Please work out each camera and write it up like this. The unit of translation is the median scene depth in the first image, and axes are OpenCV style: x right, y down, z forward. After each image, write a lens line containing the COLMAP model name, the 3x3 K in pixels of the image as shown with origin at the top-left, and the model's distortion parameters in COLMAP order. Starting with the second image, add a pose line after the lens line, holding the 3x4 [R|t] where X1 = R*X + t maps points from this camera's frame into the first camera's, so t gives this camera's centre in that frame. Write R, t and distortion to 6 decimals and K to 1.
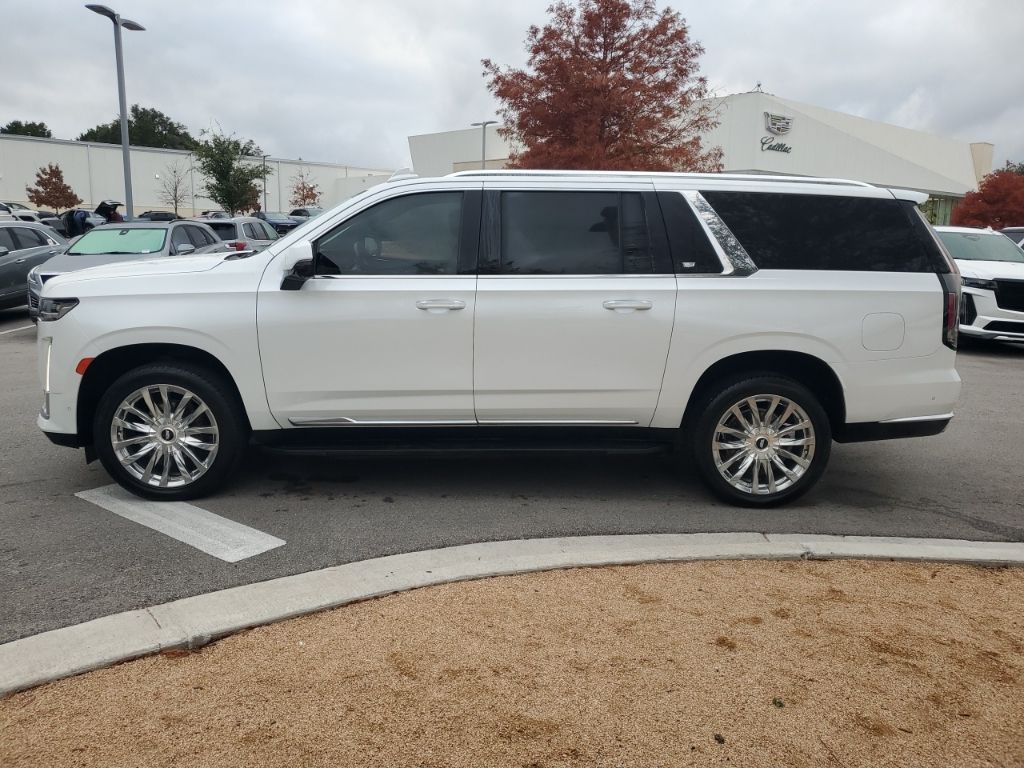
lens RADIAL K [[800.0, 0, 511.8], [0, 800.0, 385.0], [0, 0, 1]] dist [0.025416, -0.003342]
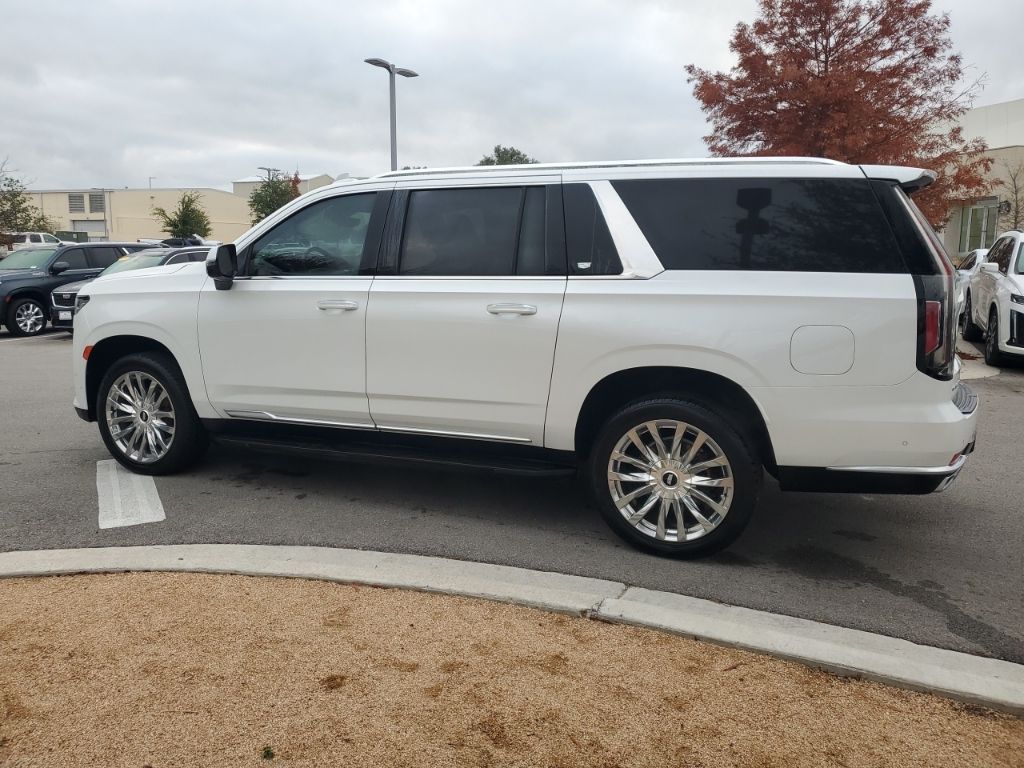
lens RADIAL K [[800.0, 0, 499.2], [0, 800.0, 382.2], [0, 0, 1]] dist [0.025416, -0.003342]
pose [[0.903831, 0.054987, -0.424341, 0.511489], [-0.069008, 0.997459, -0.017732, -0.000555], [0.422288, 0.045310, 0.905329, 0.176612]]
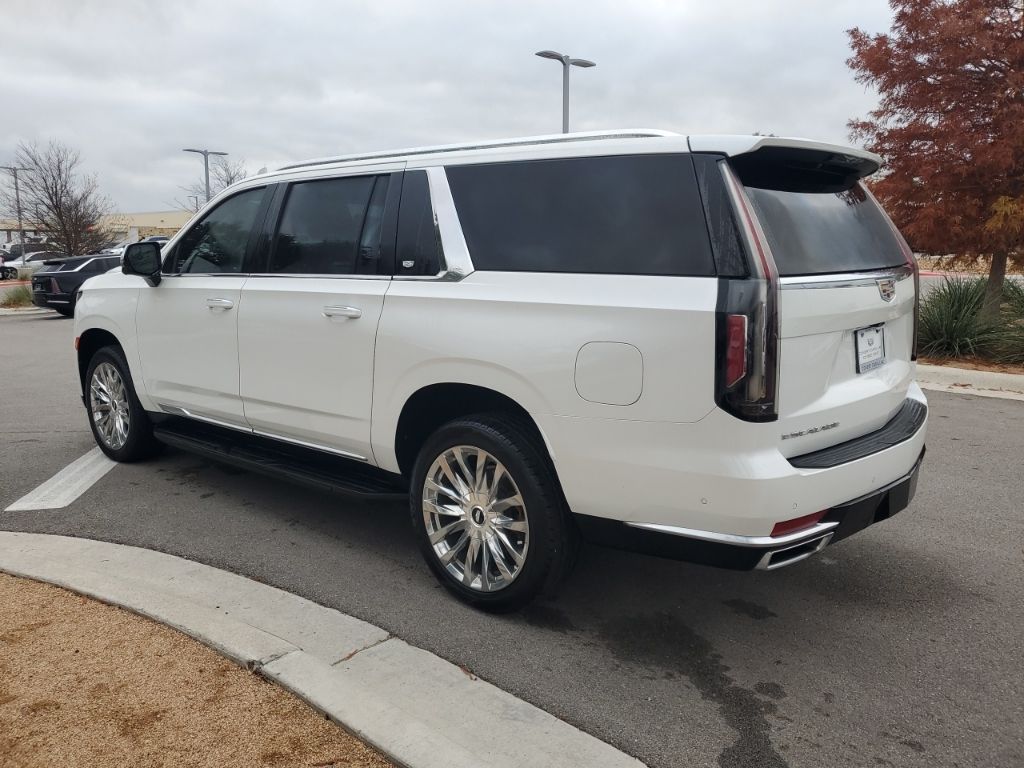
lens RADIAL K [[800.0, 0, 508.5], [0, 800.0, 387.5], [0, 0, 1]] dist [0.025416, -0.003342]
pose [[0.731533, 0.100945, -0.674292, 0.815130], [-0.116469, 0.992944, 0.022293, -0.060402], [0.671785, 0.062226, 0.738128, 0.506616]]
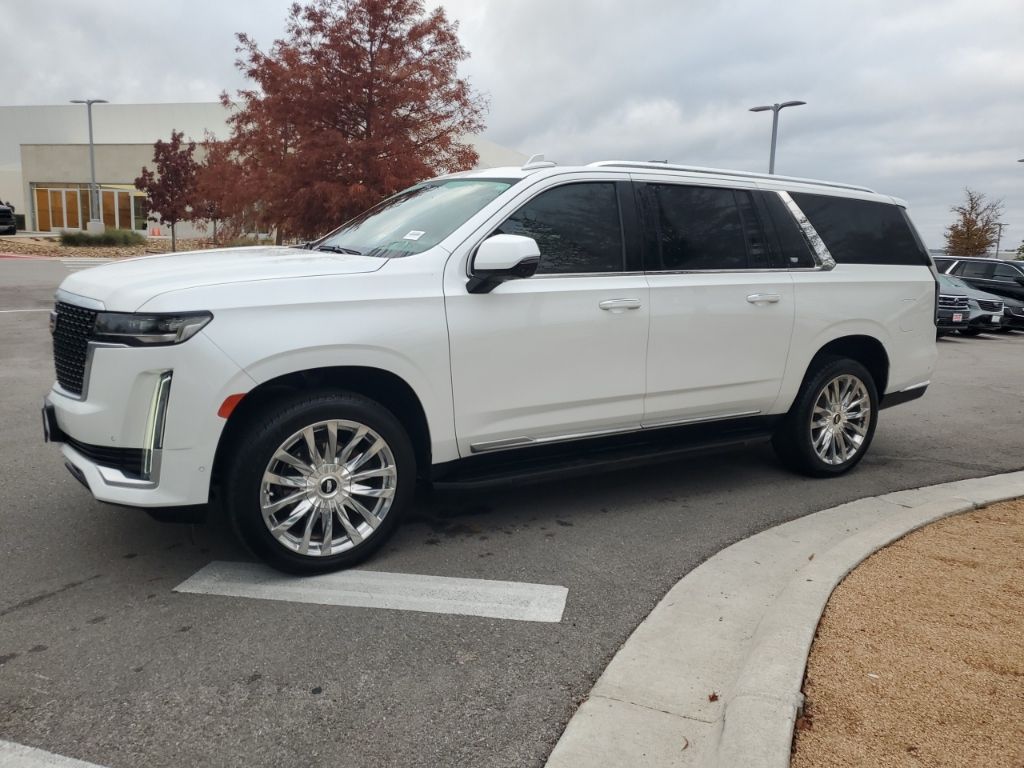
lens RADIAL K [[800.0, 0, 514.3], [0, 800.0, 379.1], [0, 0, 1]] dist [0.025416, -0.003342]
pose [[0.867980, -0.077727, 0.490479, -0.642443], [0.081765, 0.996564, 0.013231, -0.034919], [-0.489822, 0.028620, 0.871352, 0.248072]]
